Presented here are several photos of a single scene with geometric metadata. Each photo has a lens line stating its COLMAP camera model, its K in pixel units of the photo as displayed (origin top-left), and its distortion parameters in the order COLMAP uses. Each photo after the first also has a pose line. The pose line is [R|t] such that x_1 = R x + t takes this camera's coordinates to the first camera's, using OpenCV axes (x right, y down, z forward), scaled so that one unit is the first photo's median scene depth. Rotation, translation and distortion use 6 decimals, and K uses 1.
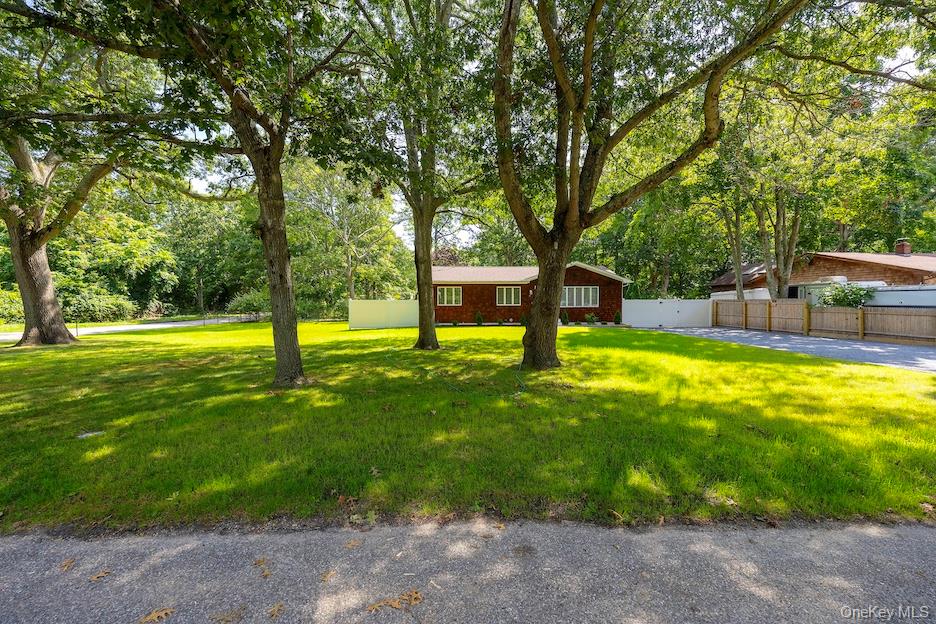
lens RADIAL K [[370.7, 0, 468.0], [0, 370.7, 312.0], [0, 0, 1]] dist [0.000324, -0.000092]
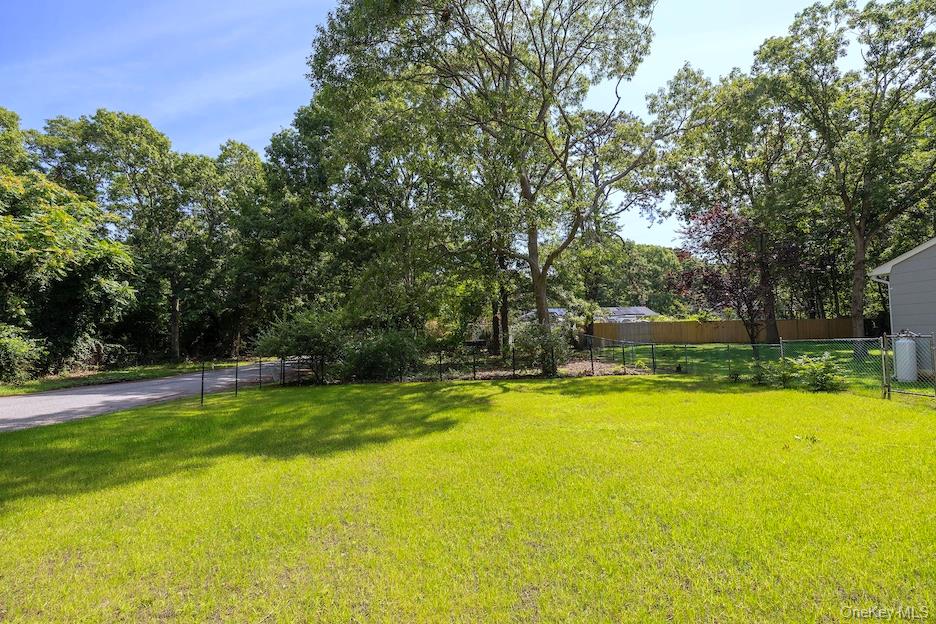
lens RADIAL K [[439.0, 0, 468.0], [0, 439.0, 312.0], [0, 0, 1]] dist [-0.001359, -0.000006]
pose [[0.999486, -0.018617, -0.026098, -0.375941], [0.016116, 0.995538, -0.092974, -0.002961], [0.027713, 0.092505, 0.995326, 0.501780]]
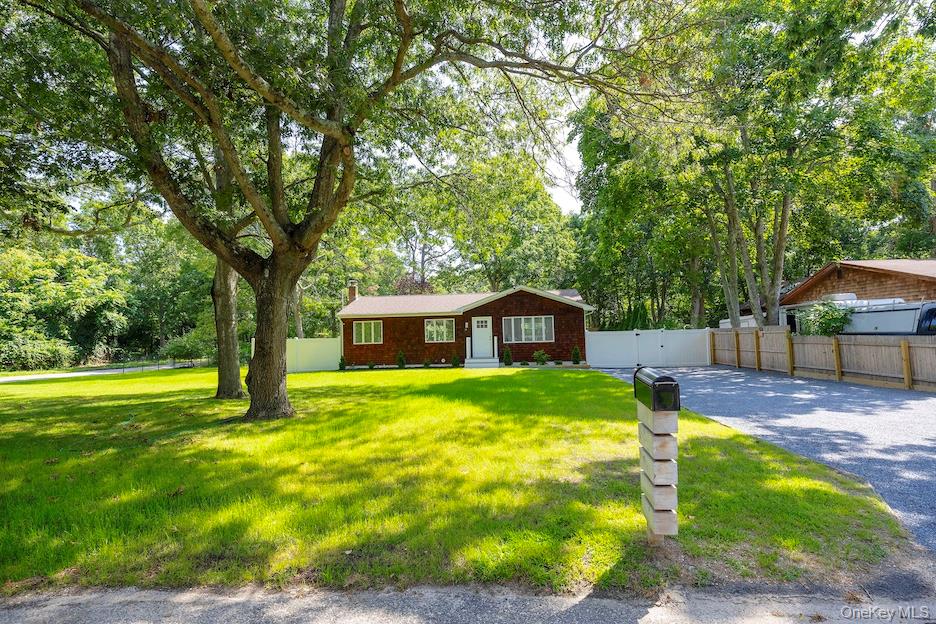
lens RADIAL K [[458.1, 0, 468.0], [0, 458.1, 312.0], [0, 0, 1]] dist [0.010165, 0.000008]
pose [[0.992037, -0.029677, -0.122402, 0.195711], [0.019401, 0.996251, -0.084305, 0.001053], [0.124445, 0.081259, 0.988894, 0.009879]]
